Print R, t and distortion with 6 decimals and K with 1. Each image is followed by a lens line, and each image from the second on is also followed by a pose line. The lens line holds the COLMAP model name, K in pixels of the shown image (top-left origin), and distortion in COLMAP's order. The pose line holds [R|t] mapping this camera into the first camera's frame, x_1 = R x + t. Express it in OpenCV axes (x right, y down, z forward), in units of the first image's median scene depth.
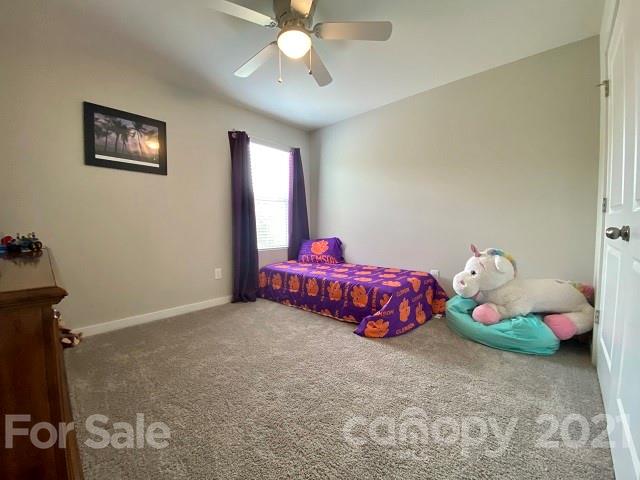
lens RADIAL K [[262.9, 0, 318.9], [0, 262.9, 239.3], [0, 0, 1]] dist [0.001352, 0.000009]
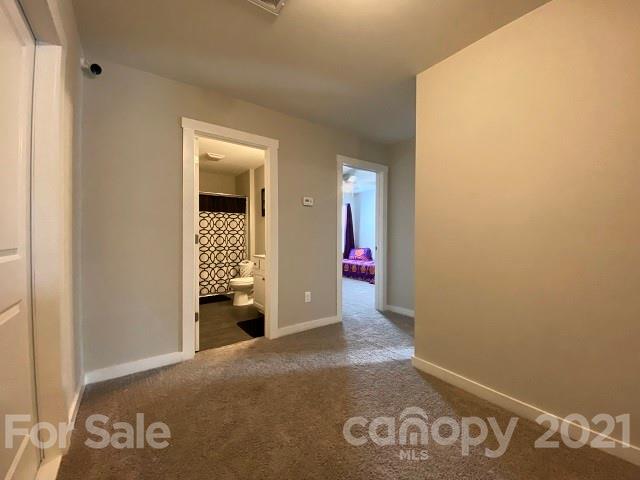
lens RADIAL K [[262.9, 0, 324.7], [0, 262.9, 239.0], [0, 0, 1]] dist [0.001352, 0.000009]
pose [[0.986340, 0.016868, -0.163854, 0.080703], [-0.022282, 0.999263, -0.031259, -0.000694], [0.163206, 0.034483, 0.985989, -1.163570]]
